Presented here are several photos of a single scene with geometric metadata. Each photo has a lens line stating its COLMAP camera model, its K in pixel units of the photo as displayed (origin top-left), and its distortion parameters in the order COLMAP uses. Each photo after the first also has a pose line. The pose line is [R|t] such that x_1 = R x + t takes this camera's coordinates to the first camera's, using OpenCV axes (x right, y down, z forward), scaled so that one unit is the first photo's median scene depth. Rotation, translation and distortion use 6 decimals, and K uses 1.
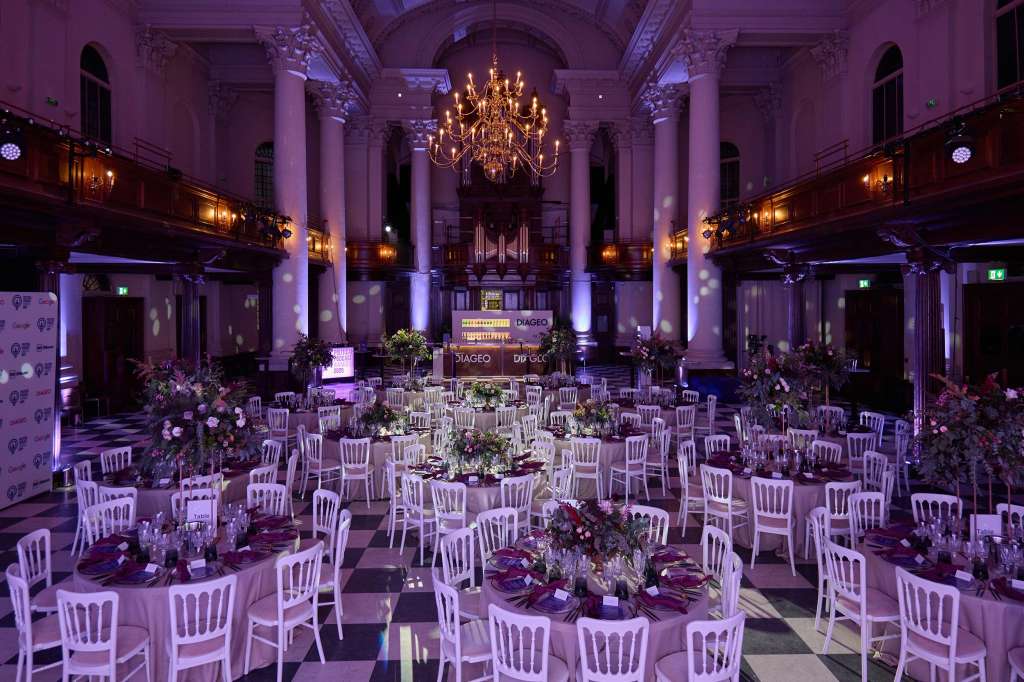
lens RADIAL K [[653.2, 0, 519.1], [0, 653.2, 305.1], [0, 0, 1]] dist [0.006179, -0.004253]
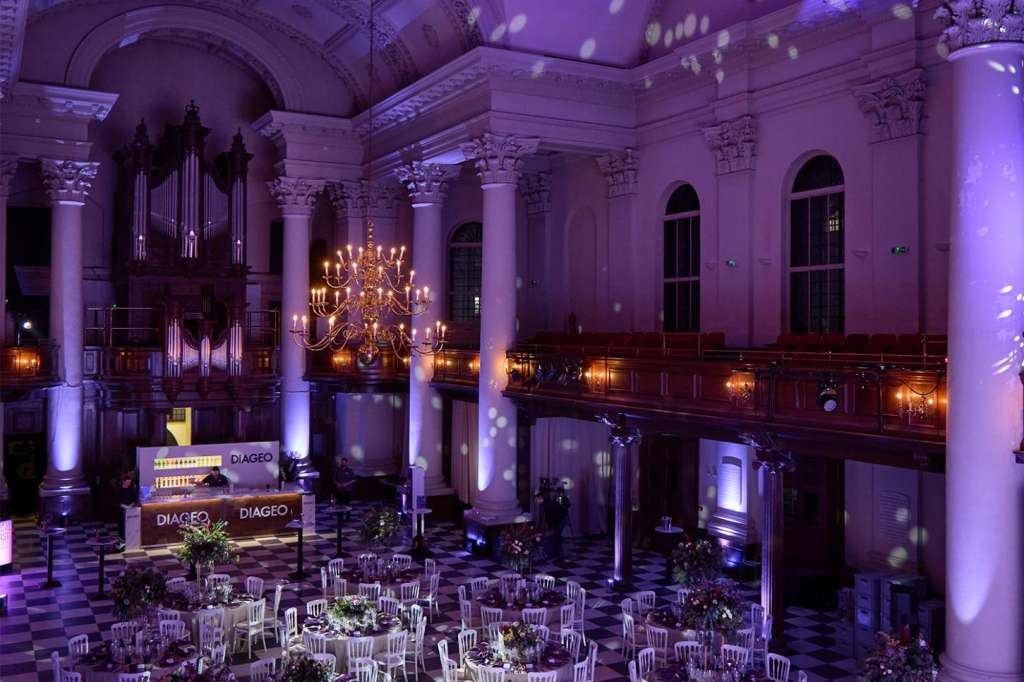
lens RADIAL K [[962.2, 0, 511.3], [0, 962.2, 339.6], [0, 0, 1]] dist [0.010338, 0.000000]
pose [[0.891003, 0.009956, 0.453889, -0.229315], [-0.008265, 0.999950, -0.005710, -0.111286], [-0.453923, 0.001336, 0.891040, -0.117205]]
